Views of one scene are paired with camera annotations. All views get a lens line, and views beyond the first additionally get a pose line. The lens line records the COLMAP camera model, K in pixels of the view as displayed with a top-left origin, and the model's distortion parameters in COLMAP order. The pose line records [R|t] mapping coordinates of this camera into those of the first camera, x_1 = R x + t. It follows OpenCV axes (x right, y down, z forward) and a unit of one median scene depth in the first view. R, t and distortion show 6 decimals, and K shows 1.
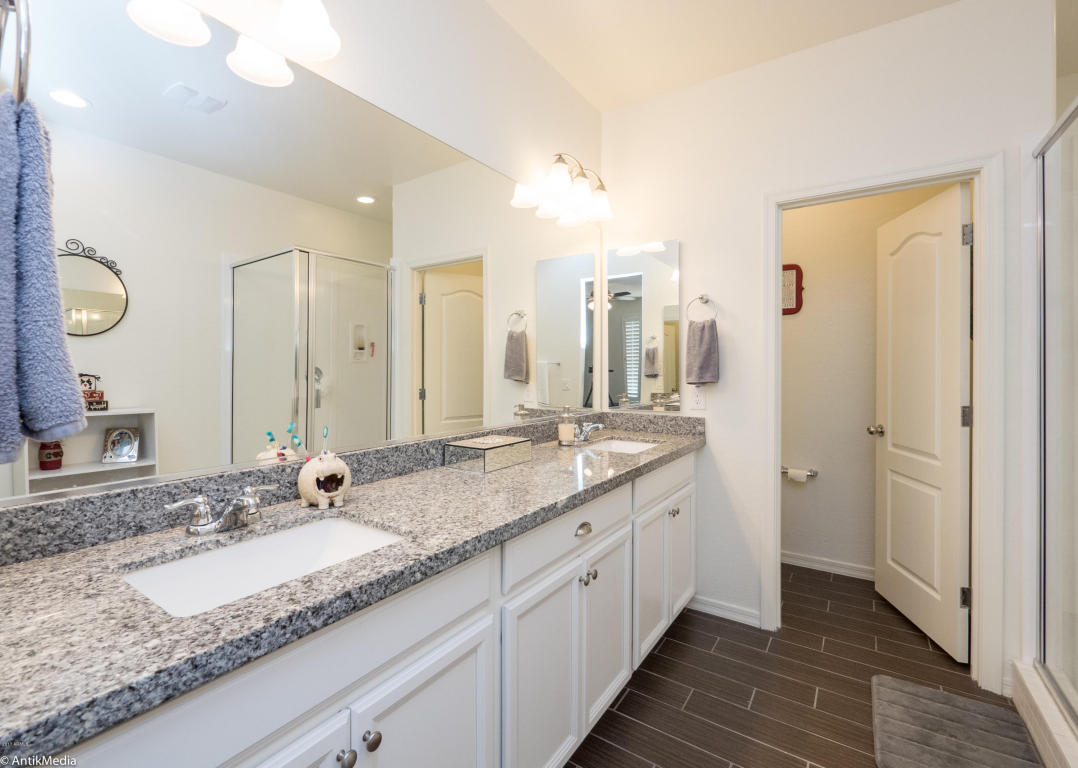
lens RADIAL K [[487.1, 0, 515.4], [0, 487.1, 369.5], [0, 0, 1]] dist [-0.009995, 0.003851]
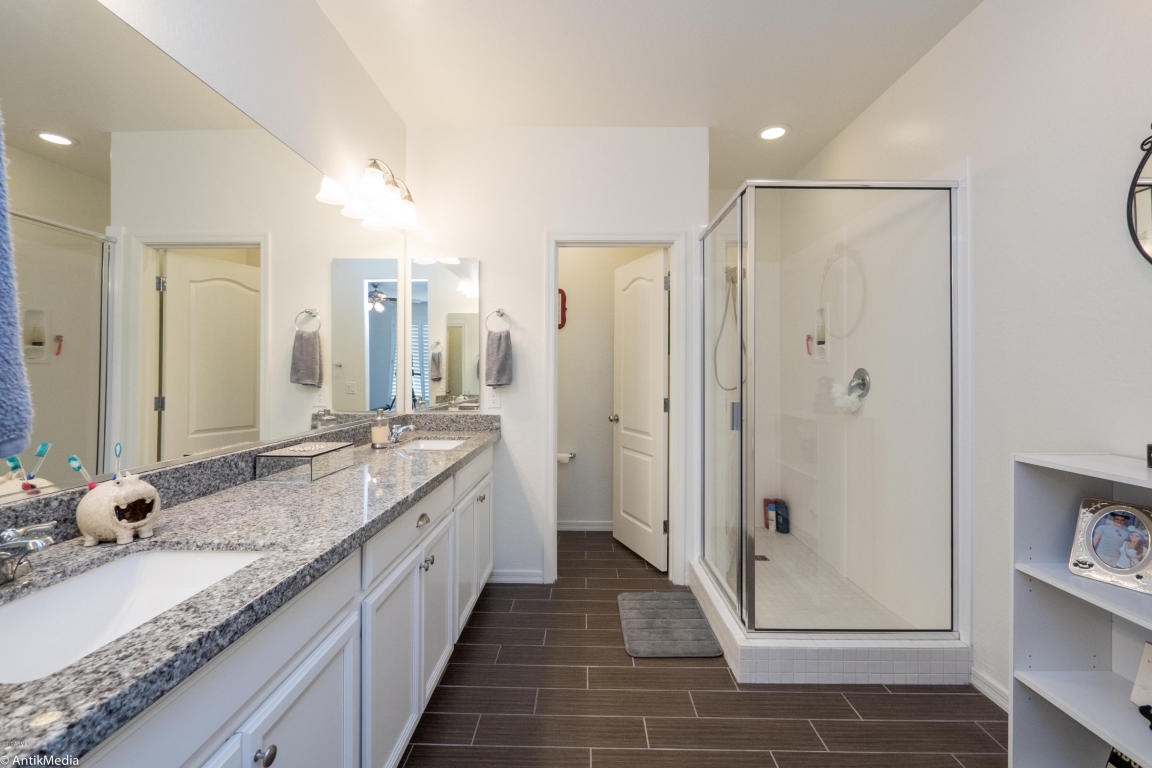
lens RADIAL K [[484.7, 0, 576.3], [0, 484.7, 369.7], [0, 0, 1]] dist [-0.010764, 0.003103]
pose [[0.820177, 0.006187, 0.572076, -0.157027], [-0.002707, 0.999972, -0.006933, -0.001403], [-0.572103, 0.004138, 0.820171, -0.067288]]
